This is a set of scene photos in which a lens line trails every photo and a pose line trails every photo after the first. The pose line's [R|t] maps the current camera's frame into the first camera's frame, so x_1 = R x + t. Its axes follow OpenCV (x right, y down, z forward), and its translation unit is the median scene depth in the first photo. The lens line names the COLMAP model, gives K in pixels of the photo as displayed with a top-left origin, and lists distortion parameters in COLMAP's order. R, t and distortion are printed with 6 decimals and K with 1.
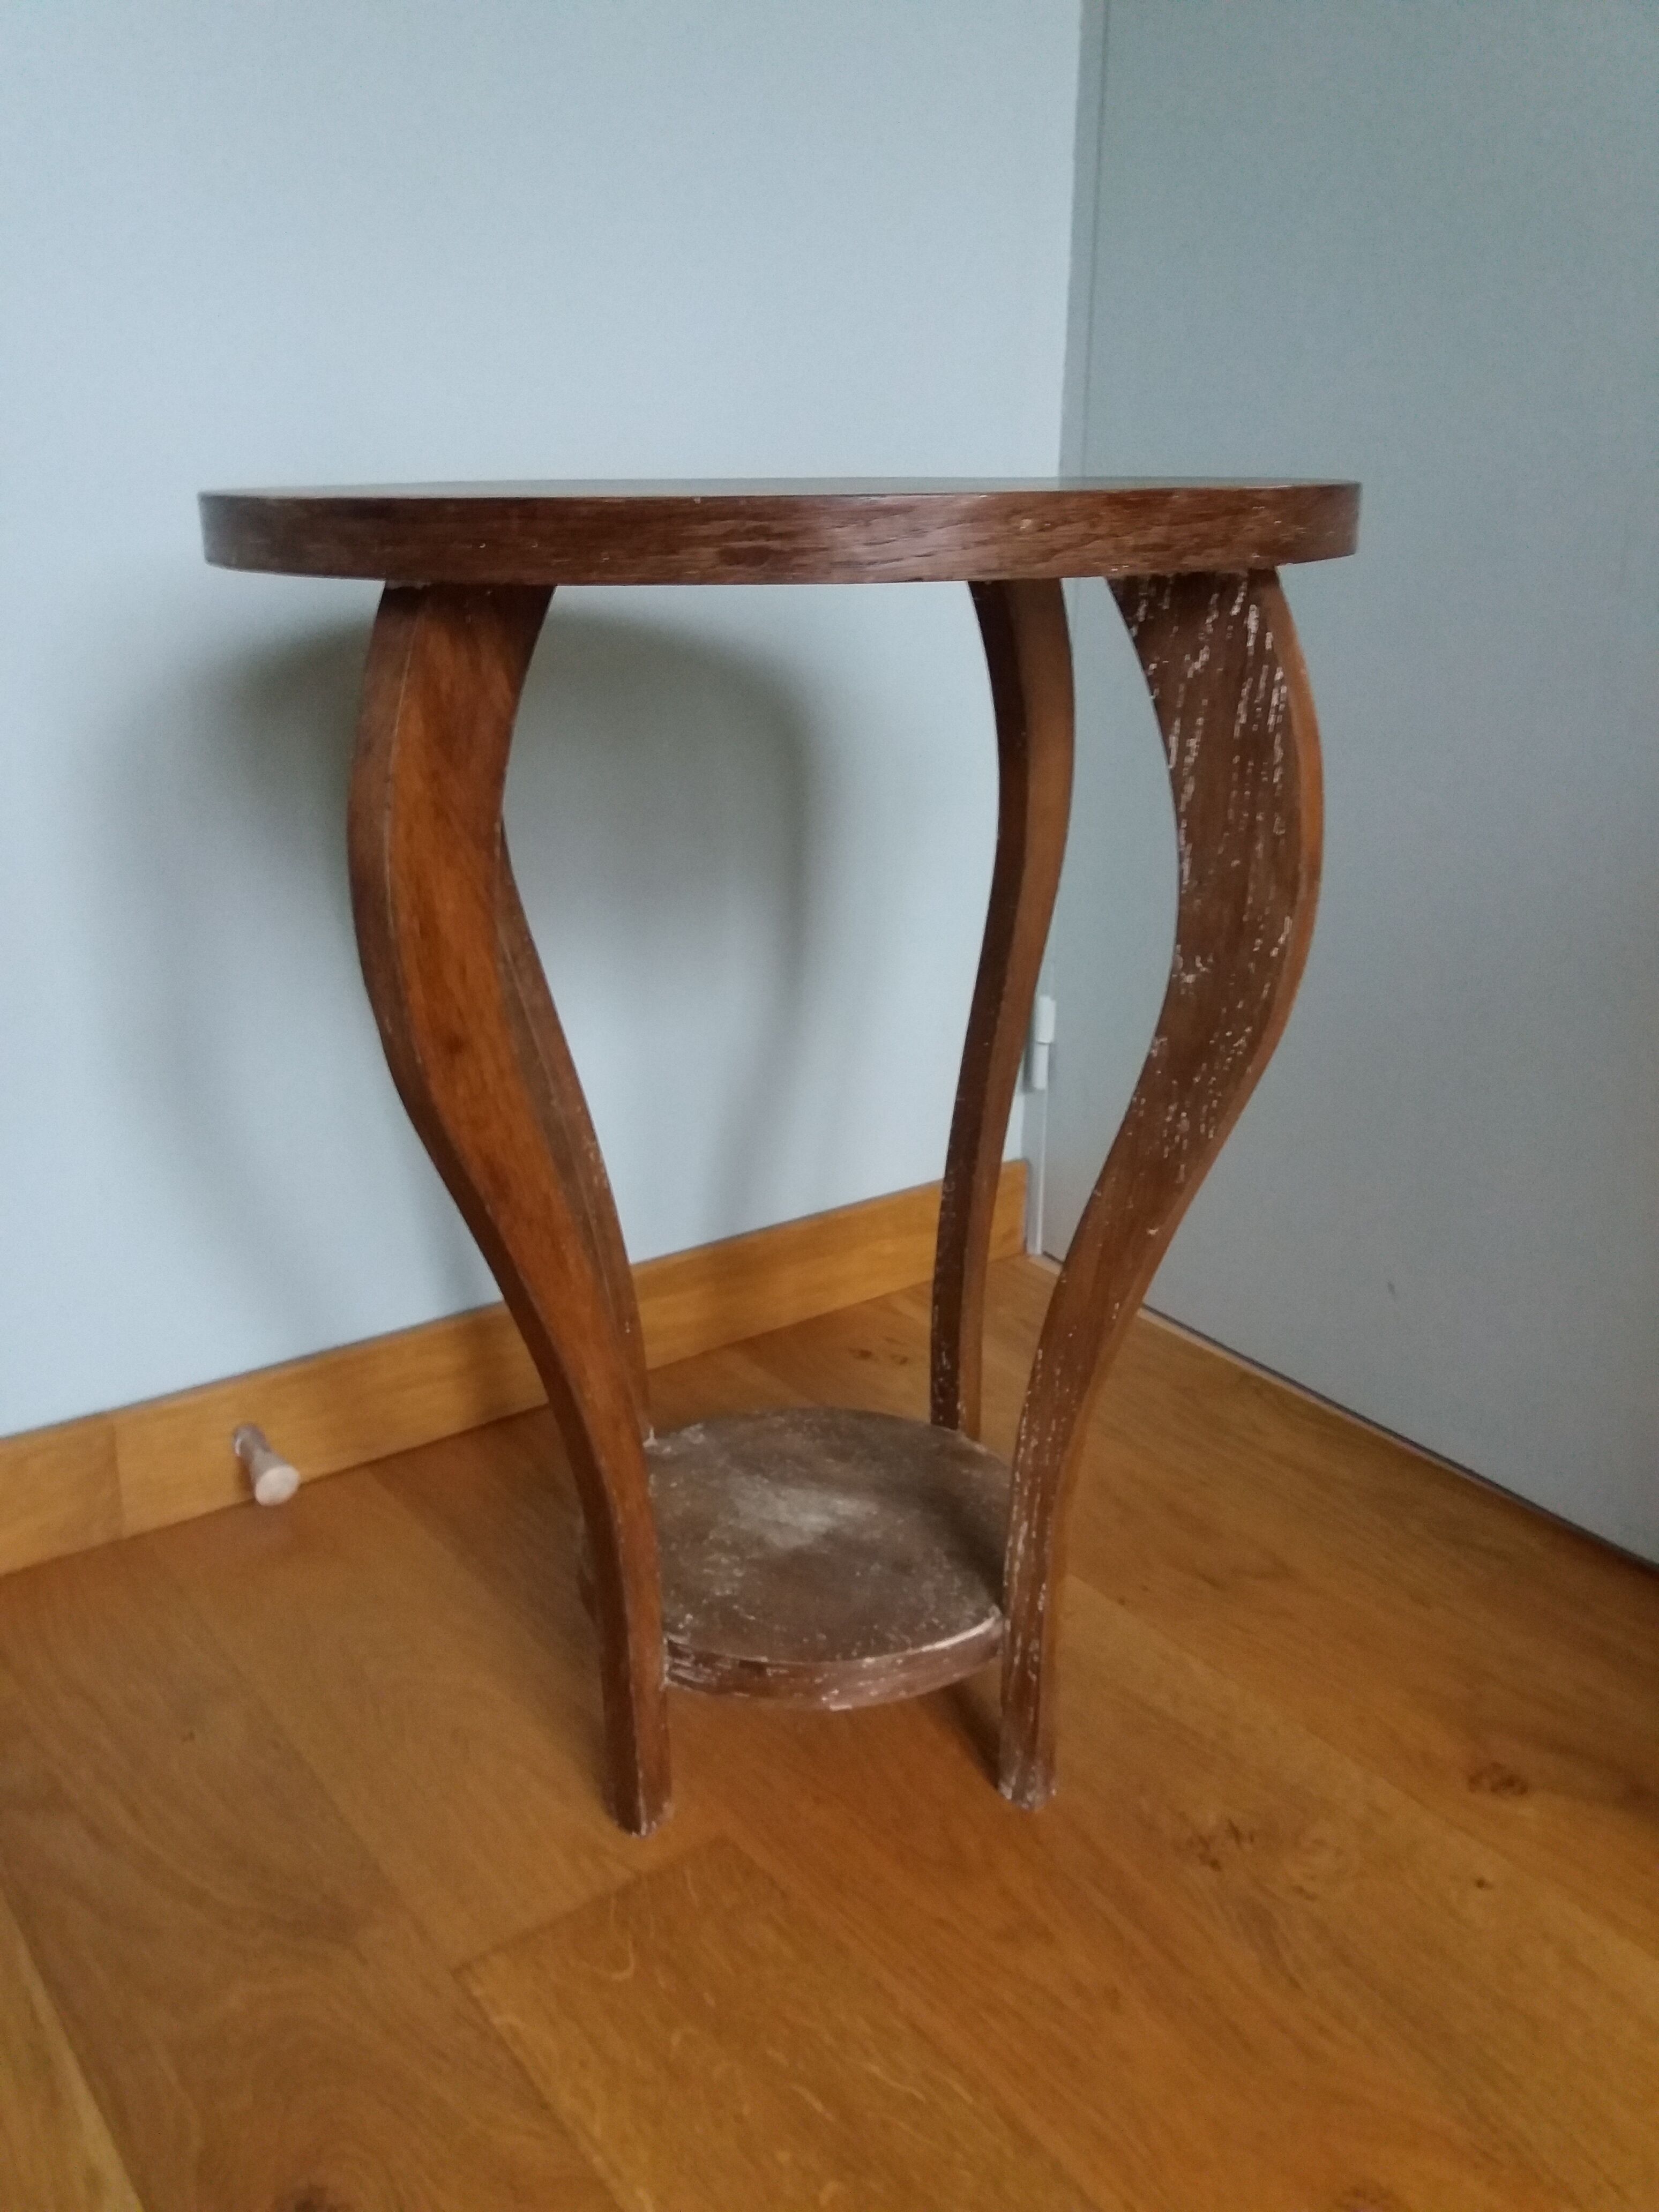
lens RADIAL K [[1732.1, 0, 846.2], [0, 1732.1, 1158.7], [0, 0, 1]] dist [0.002462, -0.013474]
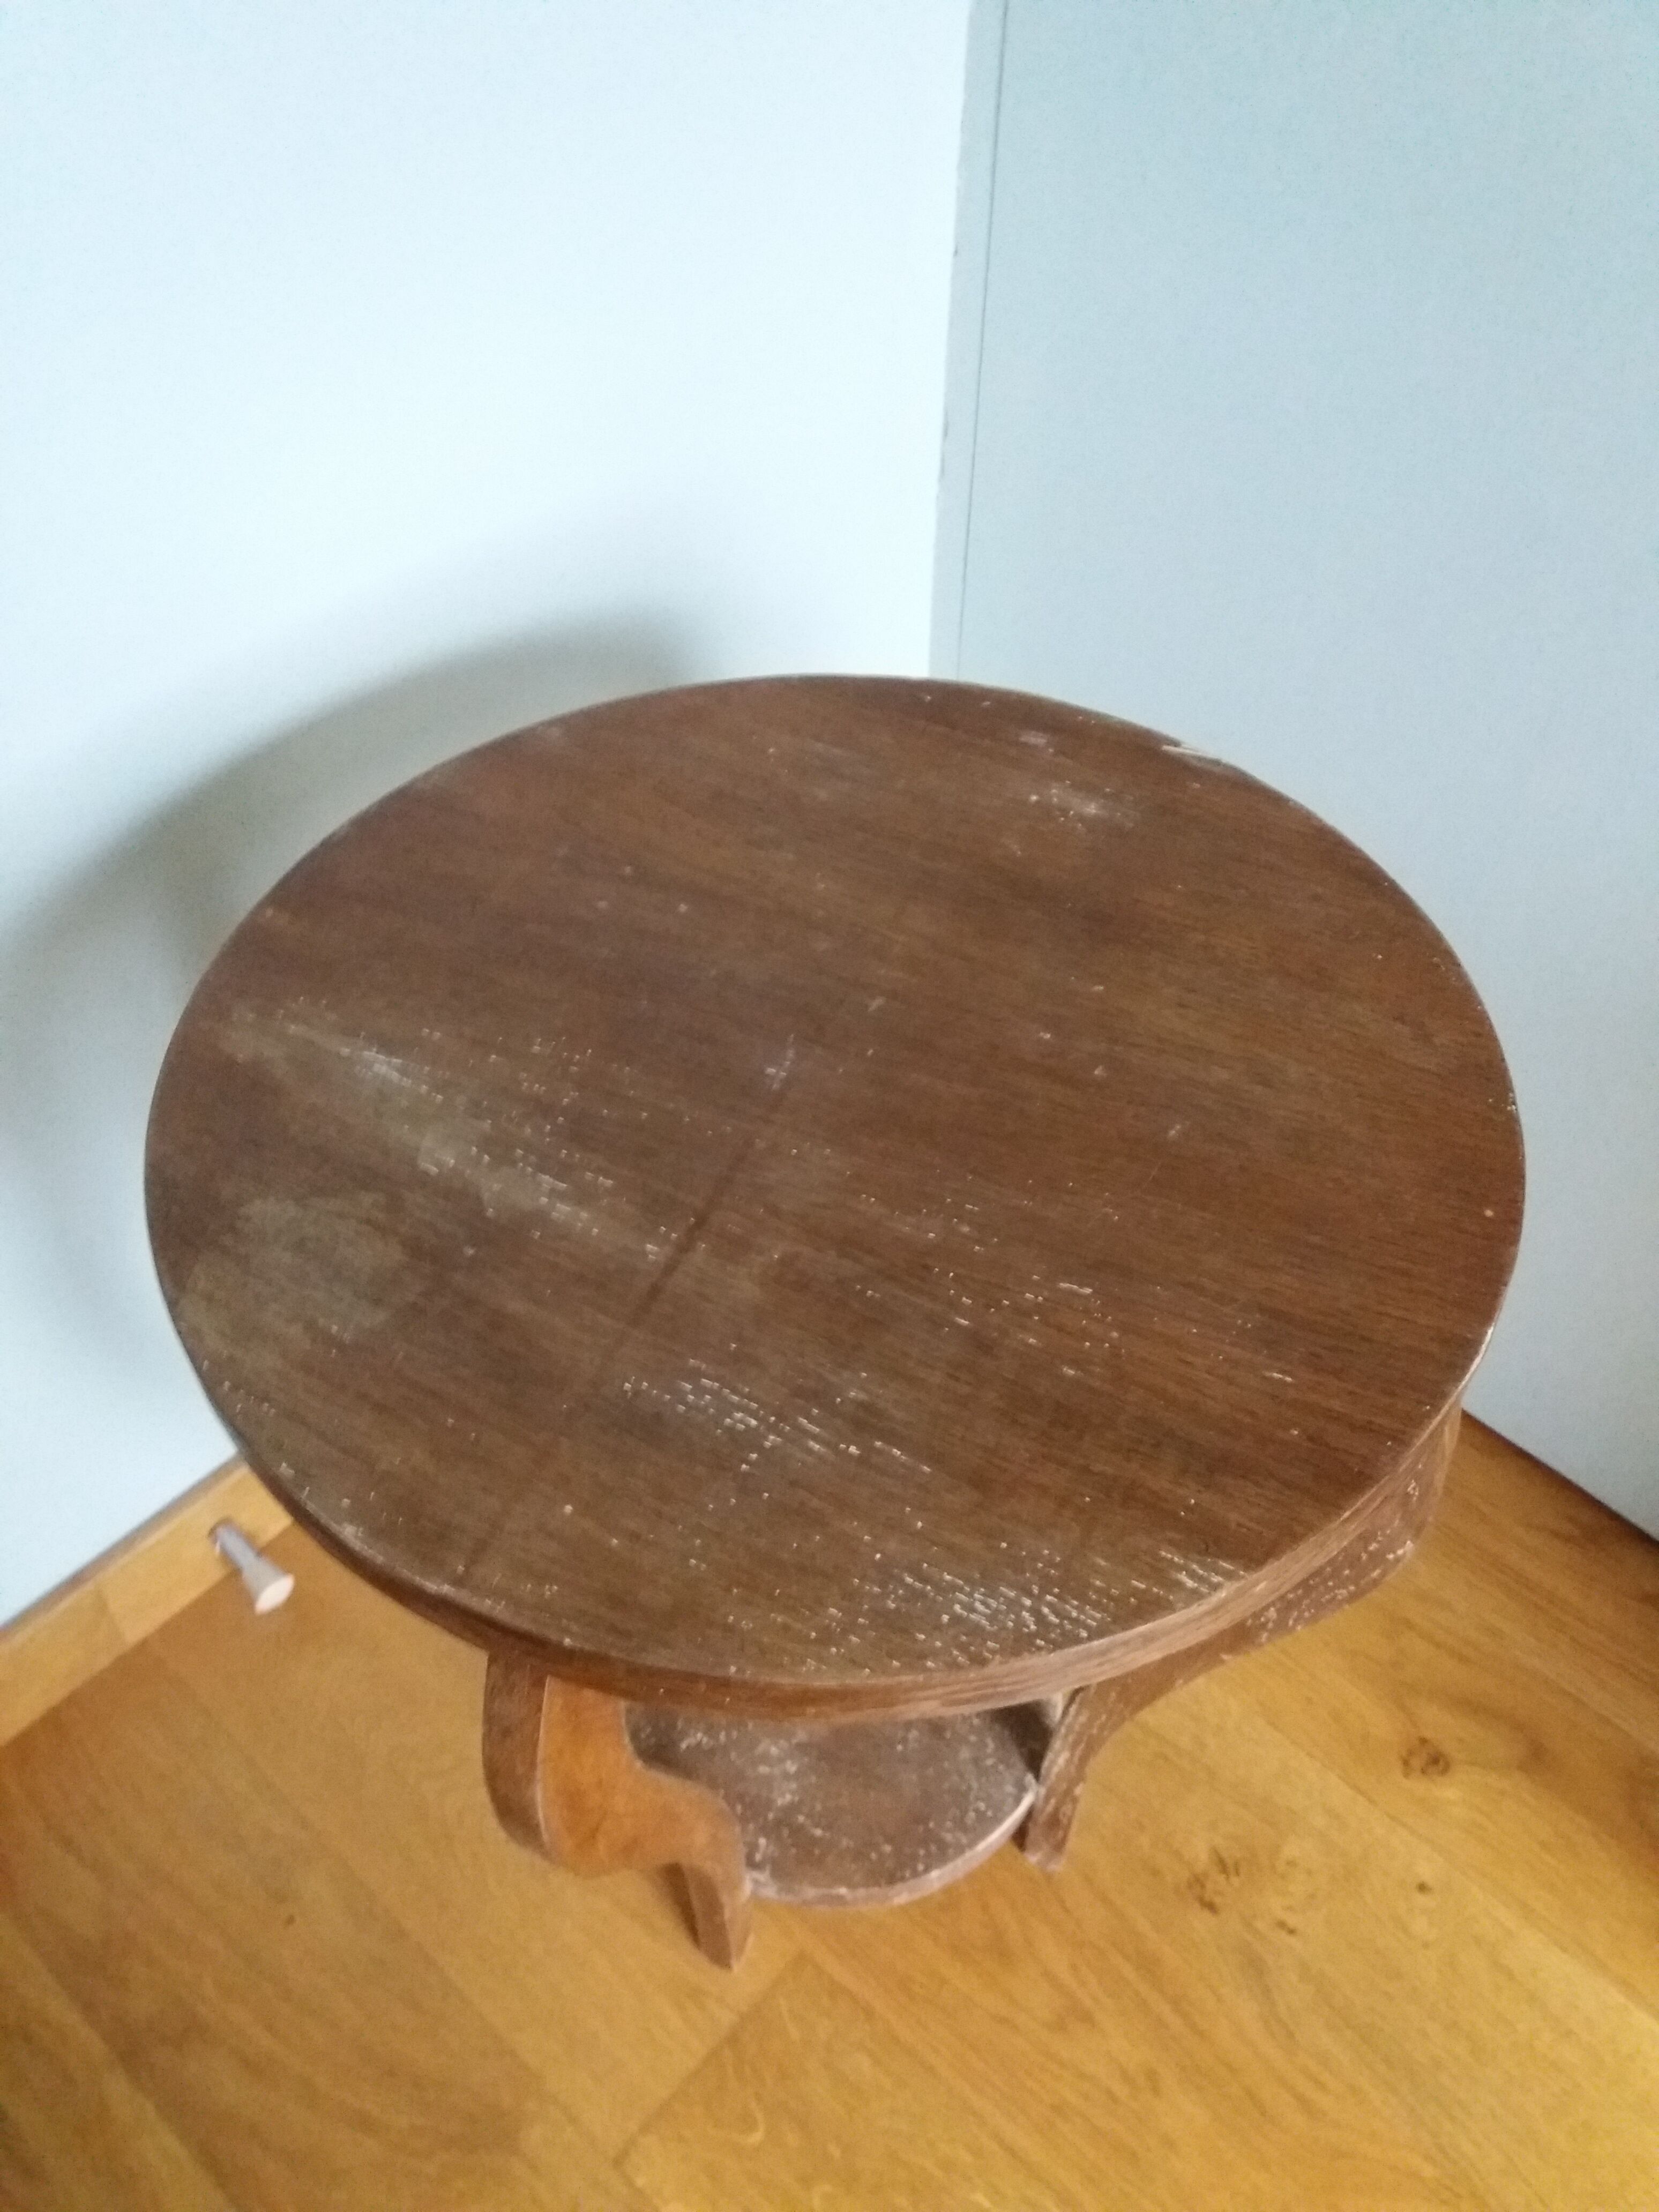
lens RADIAL K [[1732.1, 0, 837.2], [0, 1732.1, 1147.7], [0, 0, 1]] dist [0.002462, -0.013474]
pose [[0.984506, -0.125881, 0.122074, -0.126422], [0.058212, 0.891311, 0.449640, -0.635372], [-0.165407, -0.435567, 0.884829, 0.218280]]
